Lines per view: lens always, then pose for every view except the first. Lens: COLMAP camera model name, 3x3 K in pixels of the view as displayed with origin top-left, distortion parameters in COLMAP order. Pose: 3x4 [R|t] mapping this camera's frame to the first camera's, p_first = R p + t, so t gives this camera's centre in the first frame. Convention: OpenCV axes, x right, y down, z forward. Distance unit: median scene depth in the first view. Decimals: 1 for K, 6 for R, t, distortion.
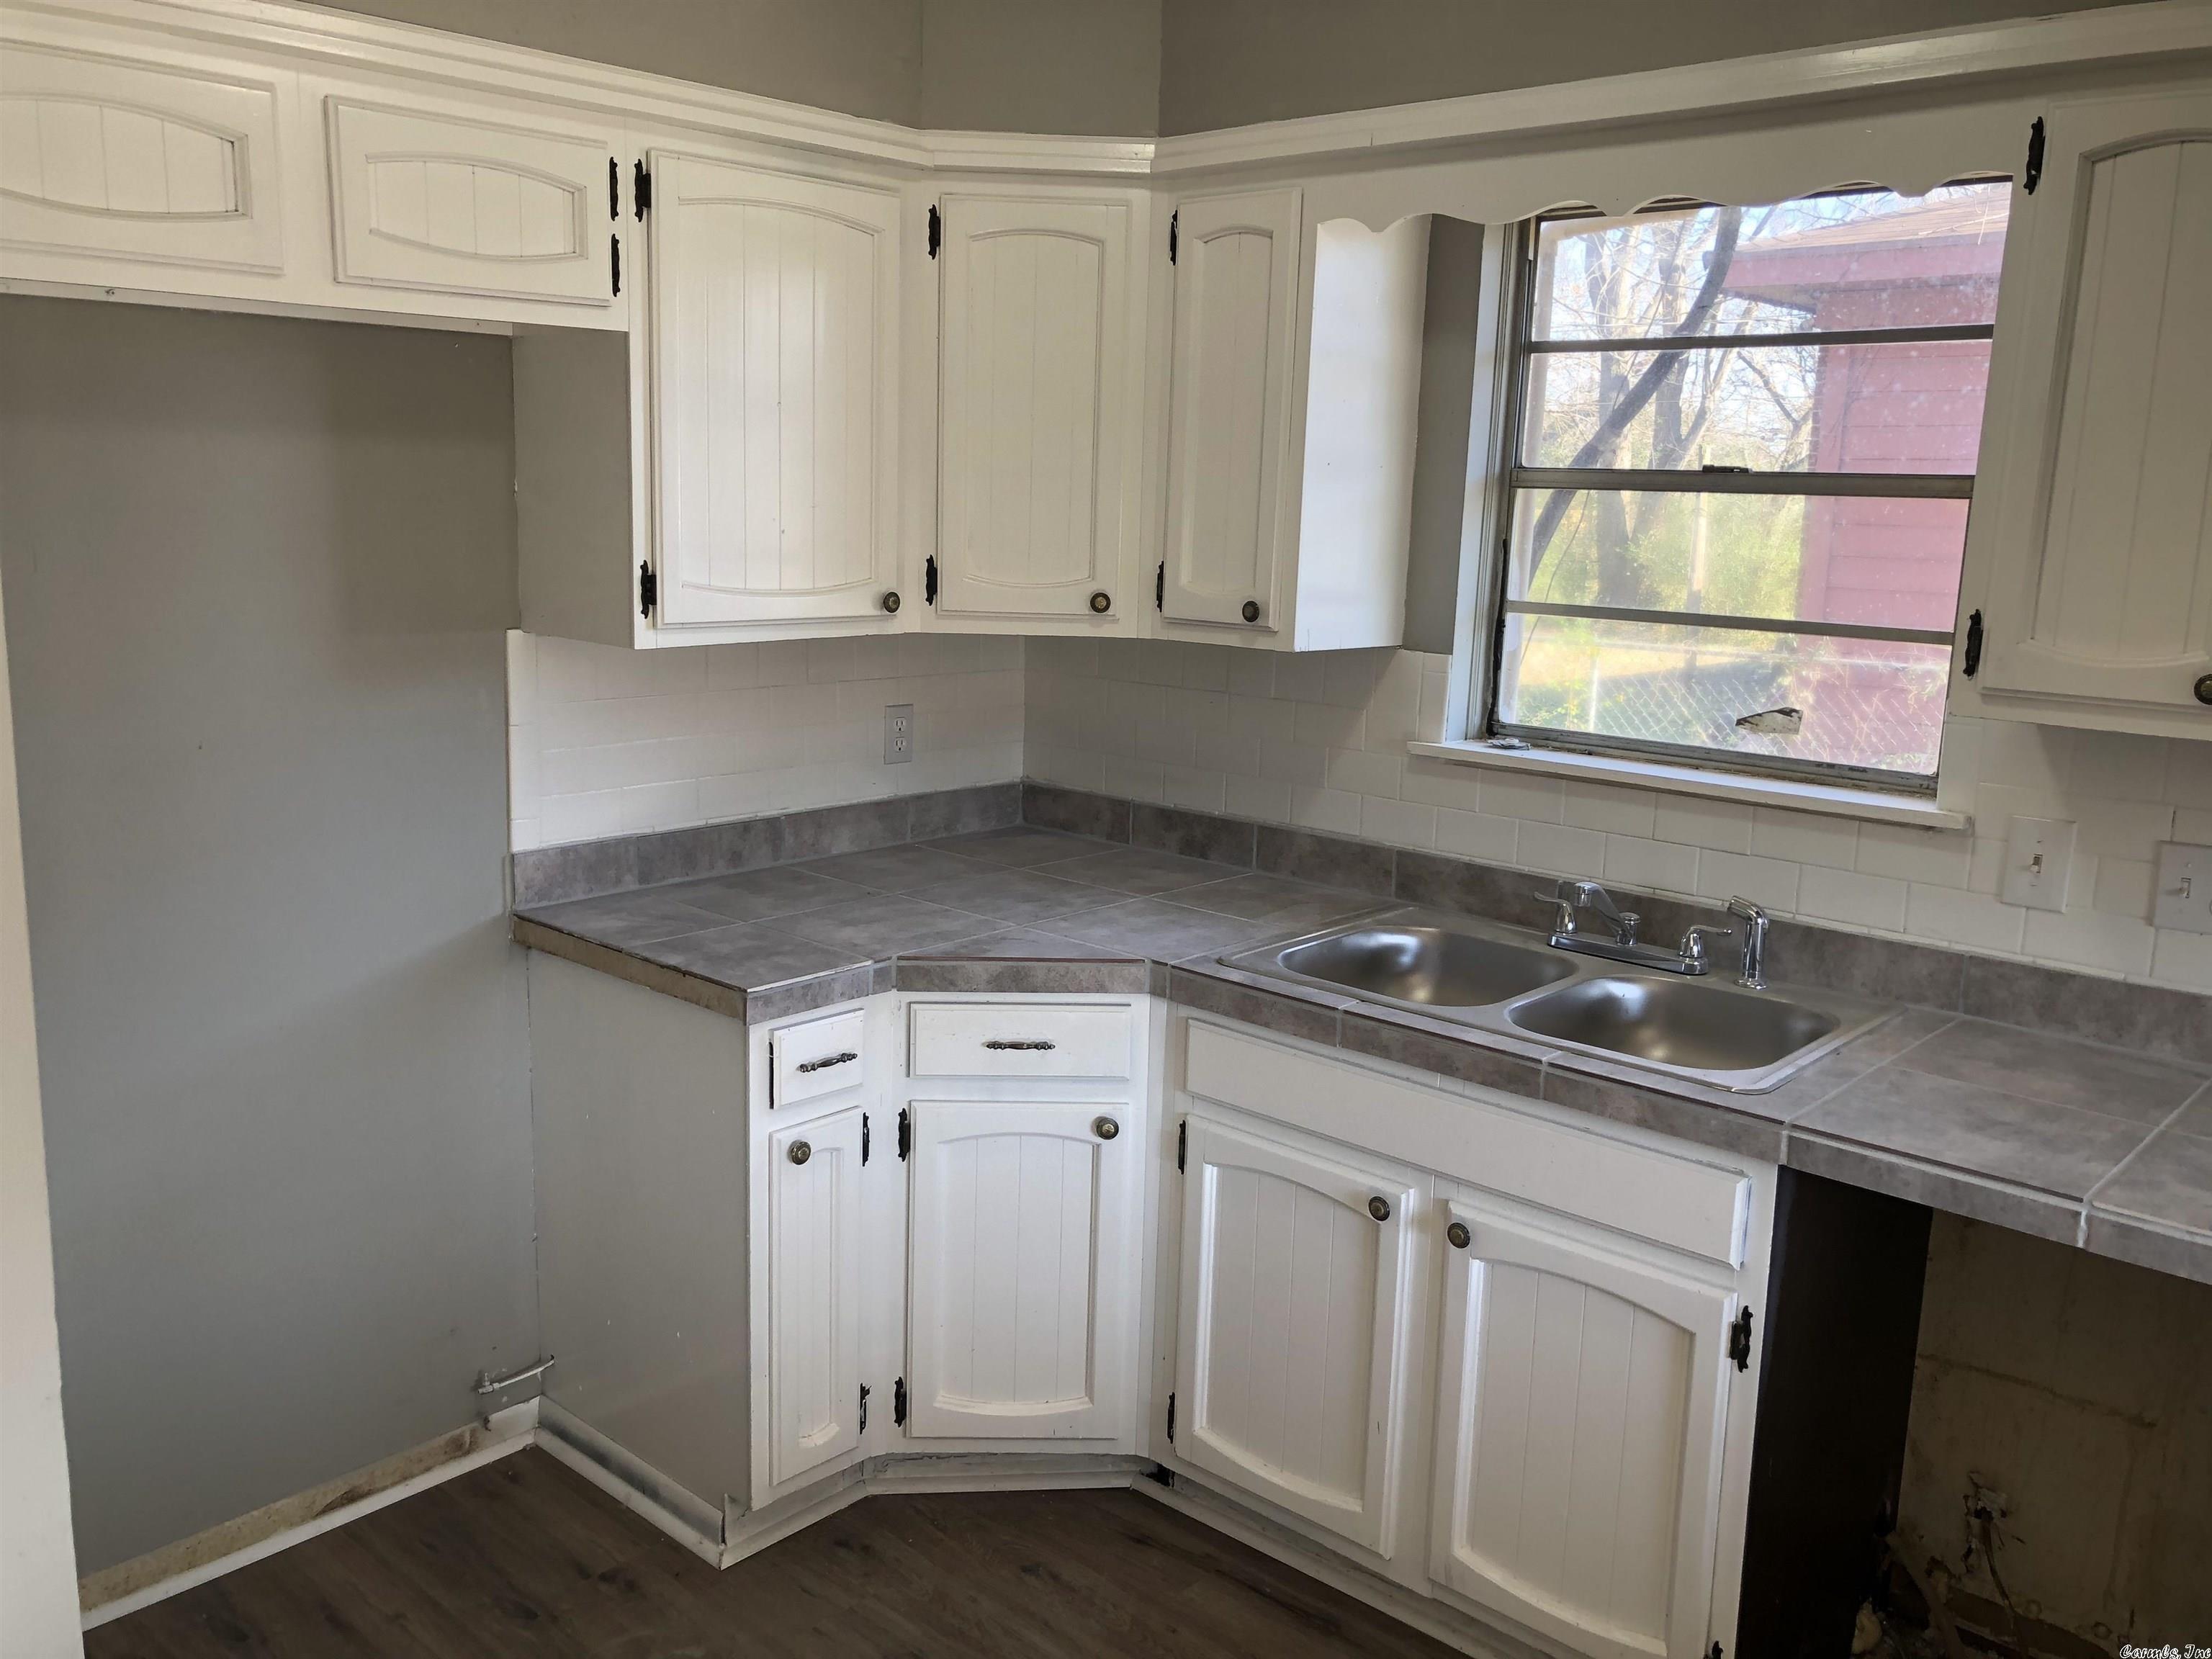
lens RADIAL K [[1843.3, 0, 1080.0], [0, 1843.3, 826.8], [0, 0, 1]] dist [0.077154, -0.070409]
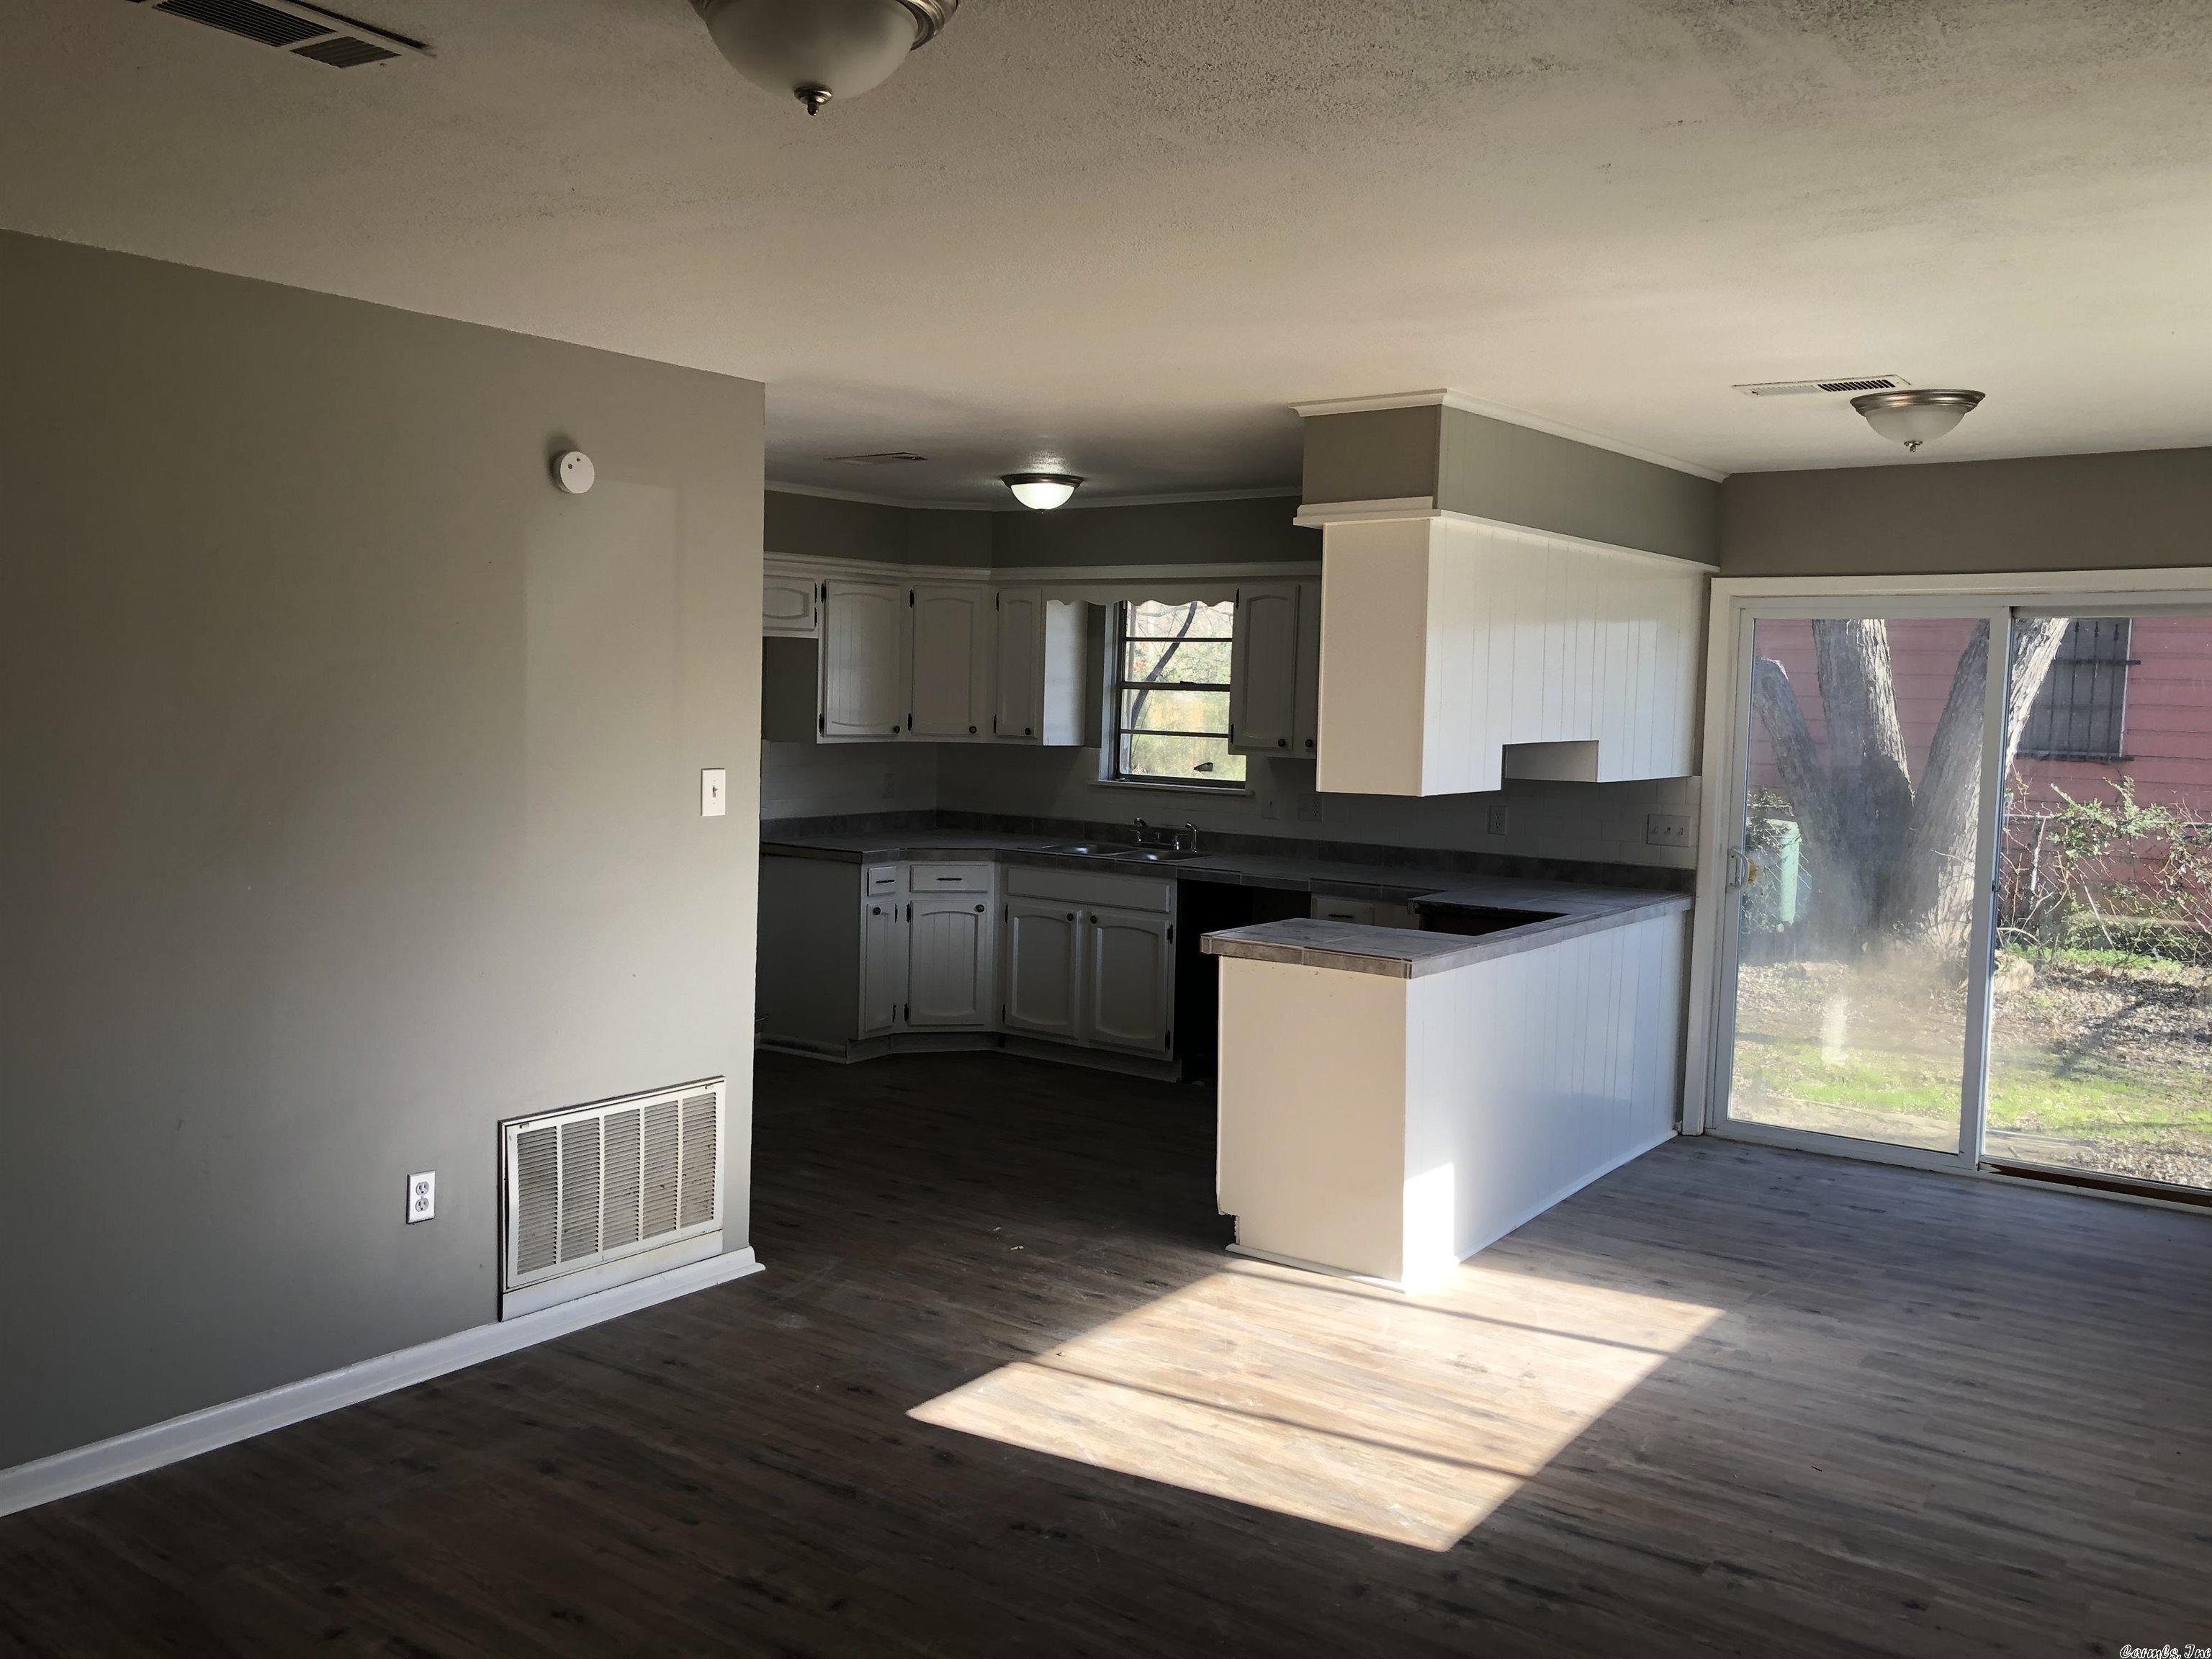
lens RADIAL K [[1843.3, 0, 1080.0], [0, 1843.3, 826.8], [0, 0, 1]] dist [0.077154, -0.070409]
pose [[0.994484, -0.009502, 0.104458, -0.132040], [0.020458, 0.994334, -0.104316, 0.346667], [-0.102875, 0.105878, 0.989043, -1.906634]]
